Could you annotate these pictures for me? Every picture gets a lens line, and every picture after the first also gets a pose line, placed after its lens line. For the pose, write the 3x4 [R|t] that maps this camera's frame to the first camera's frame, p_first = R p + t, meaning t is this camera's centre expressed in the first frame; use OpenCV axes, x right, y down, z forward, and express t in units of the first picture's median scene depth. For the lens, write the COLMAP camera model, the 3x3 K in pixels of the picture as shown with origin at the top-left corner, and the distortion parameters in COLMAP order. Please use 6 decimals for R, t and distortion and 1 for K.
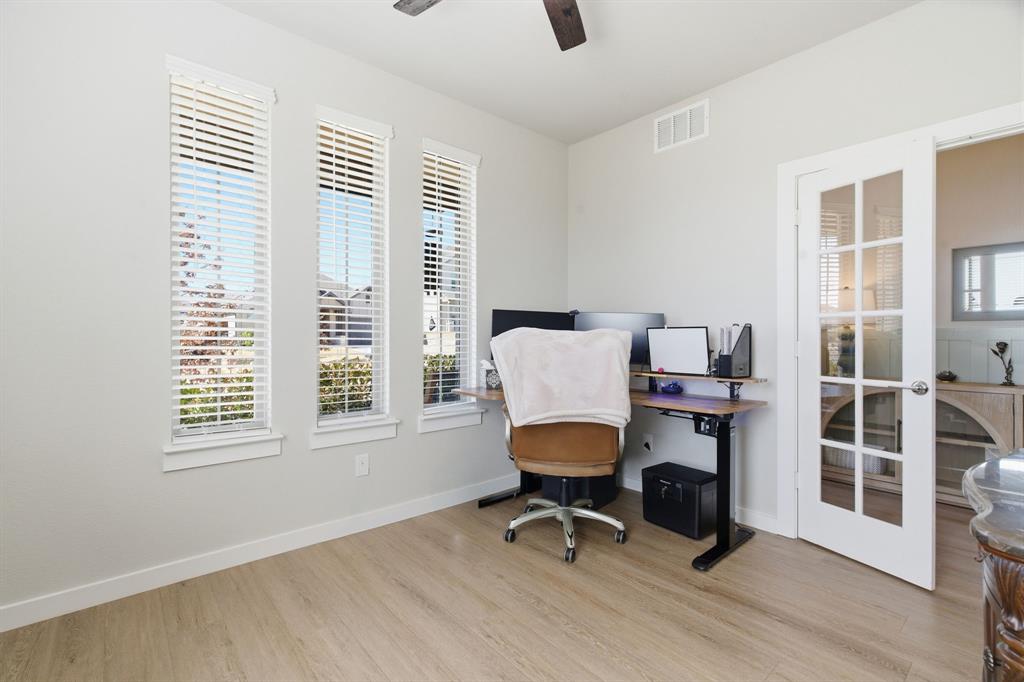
lens RADIAL K [[463.2, 0, 507.5], [0, 463.2, 342.1], [0, 0, 1]] dist [0.000773, 0.000636]
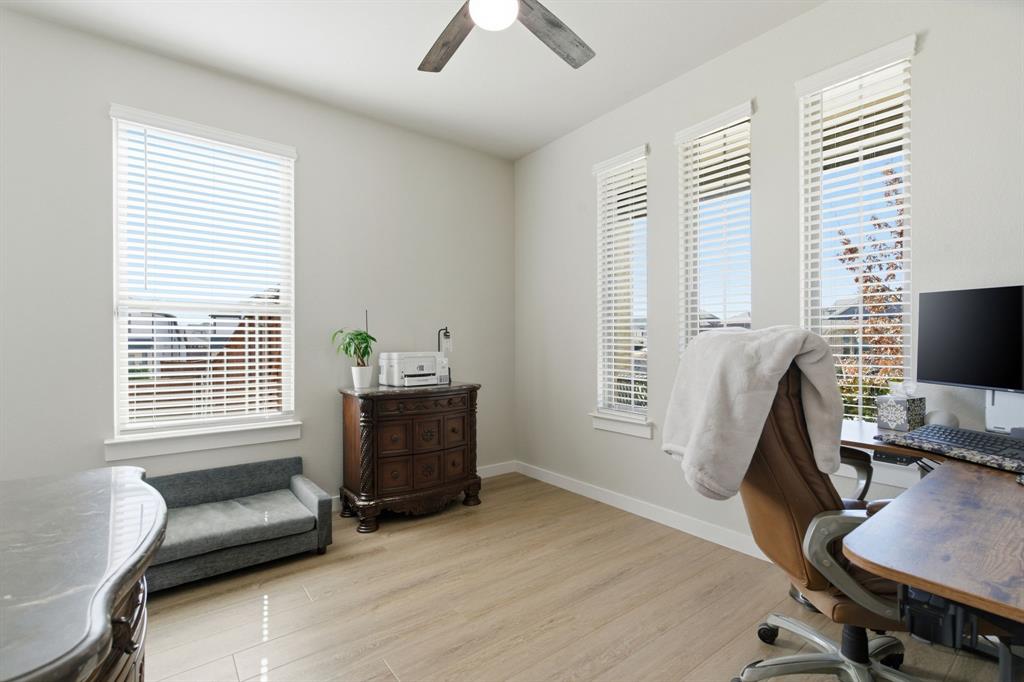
lens RADIAL K [[463.2, 0, 507.8], [0, 463.2, 339.8], [0, 0, 1]] dist [0.000773, 0.000636]
pose [[-0.061119, -0.004113, -0.998122, 0.868157], [-0.003822, 0.999985, -0.003887, -0.016398], [0.998123, 0.003577, -0.061134, 0.793254]]
